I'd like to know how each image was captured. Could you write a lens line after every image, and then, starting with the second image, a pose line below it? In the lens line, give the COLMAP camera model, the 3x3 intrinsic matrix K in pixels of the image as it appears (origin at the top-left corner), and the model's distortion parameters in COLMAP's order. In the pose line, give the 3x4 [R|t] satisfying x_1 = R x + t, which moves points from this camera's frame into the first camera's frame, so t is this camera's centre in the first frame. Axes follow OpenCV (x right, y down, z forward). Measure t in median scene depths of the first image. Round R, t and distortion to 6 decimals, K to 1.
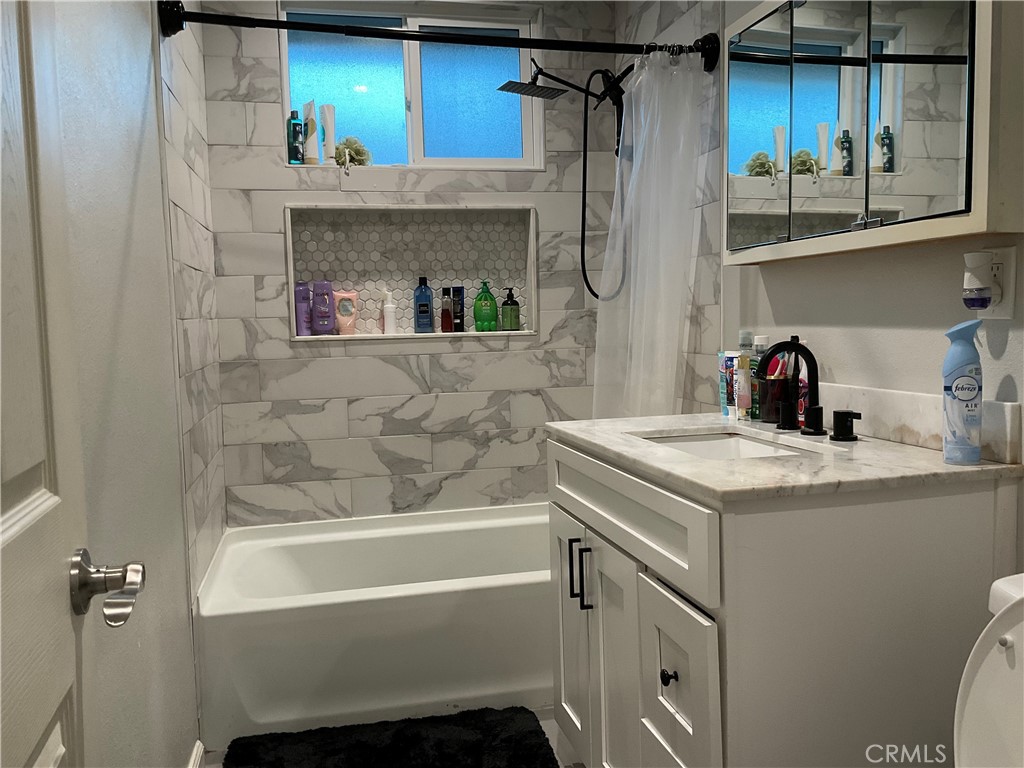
lens RADIAL K [[854.8, 0, 507.7], [0, 854.8, 389.3], [0, 0, 1]] dist [0.042129, -0.067266]
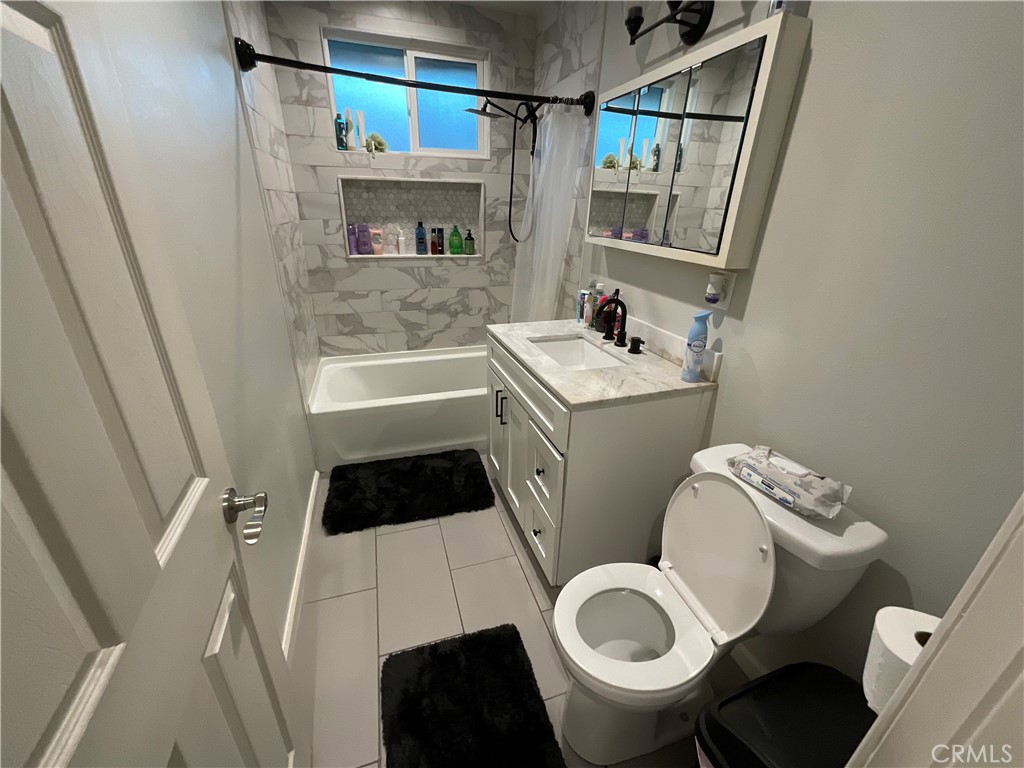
lens RADIAL K [[417.8, 0, 510.1], [0, 417.8, 385.3], [0, 0, 1]] dist [-0.008430, 0.001614]
pose [[0.994974, 0.010410, 0.099594, 0.005099], [-0.041948, 0.946437, 0.320152, -0.117813], [-0.090926, -0.322720, 0.942117, 0.062410]]
